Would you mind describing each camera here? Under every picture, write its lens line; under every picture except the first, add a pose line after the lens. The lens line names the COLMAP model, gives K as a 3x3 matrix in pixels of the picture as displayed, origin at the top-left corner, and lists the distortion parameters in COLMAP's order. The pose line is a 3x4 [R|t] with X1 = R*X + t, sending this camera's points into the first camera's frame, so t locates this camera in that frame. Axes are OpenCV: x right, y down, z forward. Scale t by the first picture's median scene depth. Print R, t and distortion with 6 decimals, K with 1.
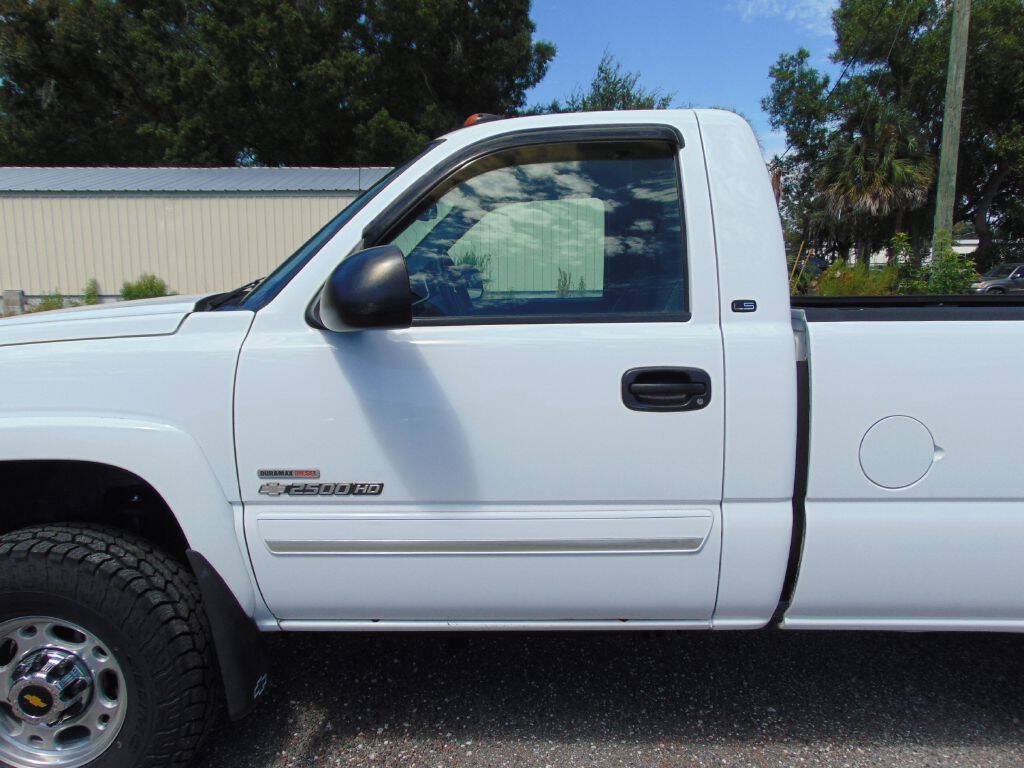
lens RADIAL K [[760.0, 0, 512.0], [0, 760.0, 384.0], [0, 0, 1]] dist [-0.018616, 0.036704]
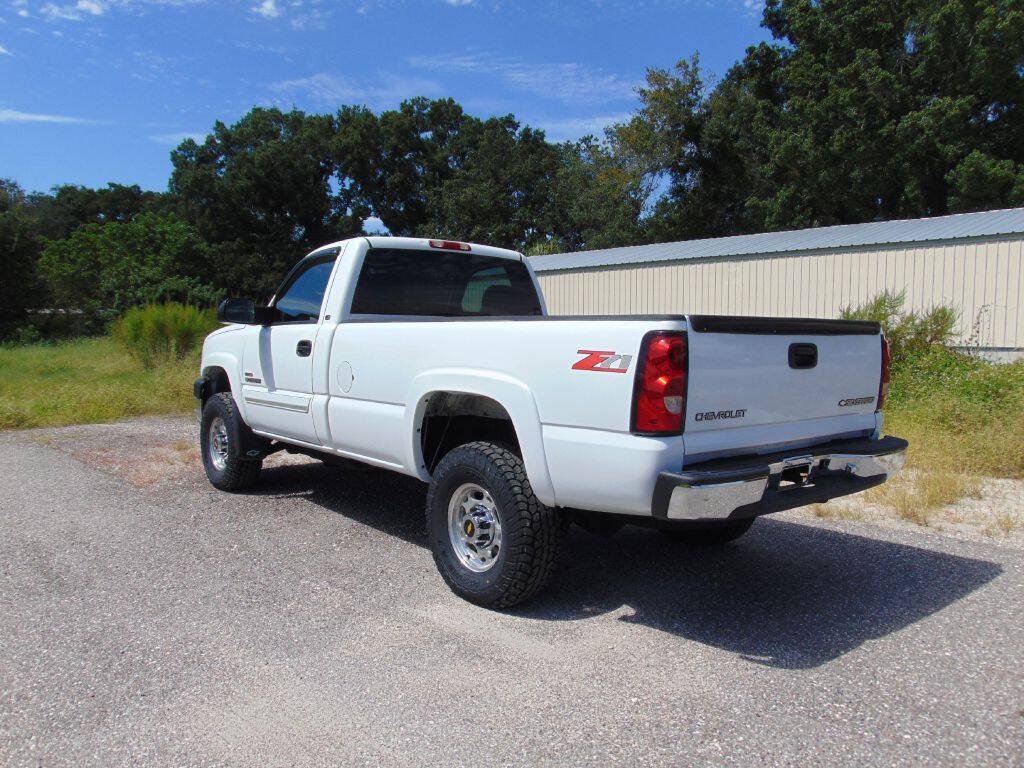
lens RADIAL K [[803.5, 0, 513.2], [0, 803.5, 381.4], [0, 0, 1]] dist [-0.055115, 0.070416]
pose [[0.643762, 0.053290, -0.763368, 0.223678], [-0.116141, 0.992820, -0.028636, 0.009248], [0.756361, 0.107093, 0.645329, -0.019166]]
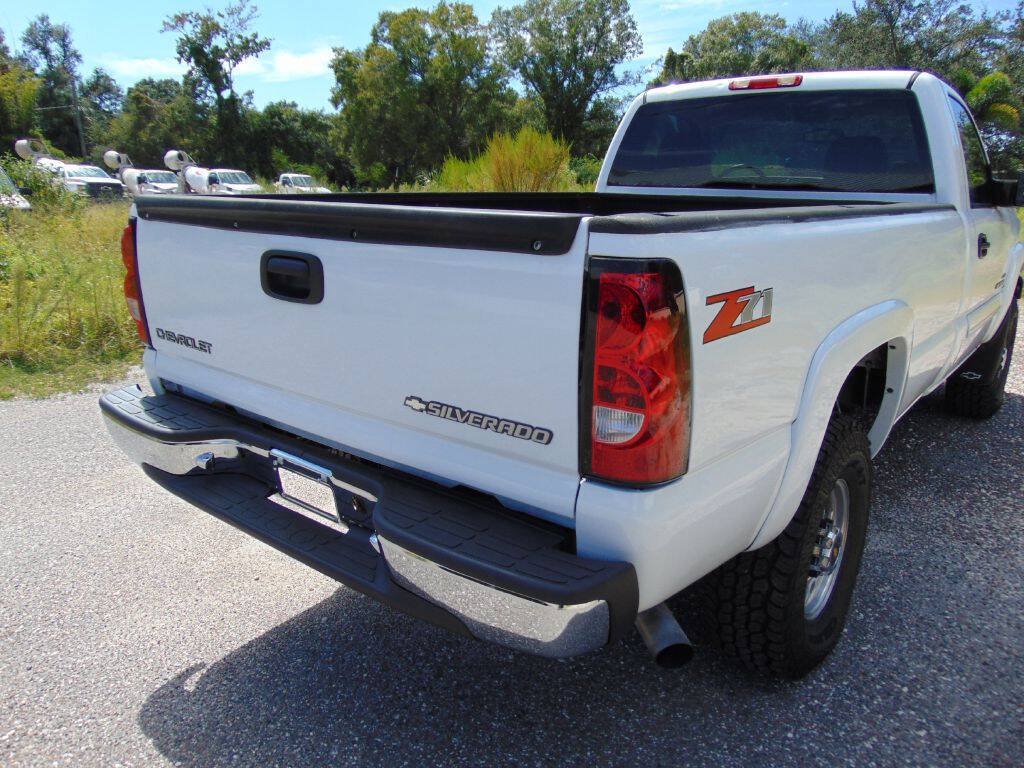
lens RADIAL K [[760.0, 0, 512.0], [0, 760.0, 384.0], [0, 0, 1]] dist [-0.018616, 0.036704]
pose [[-0.626094, 0.193861, -0.755264, 0.187779], [-0.121502, 0.932515, 0.340079, -0.024800], [0.770223, 0.304687, -0.560287, 0.183076]]
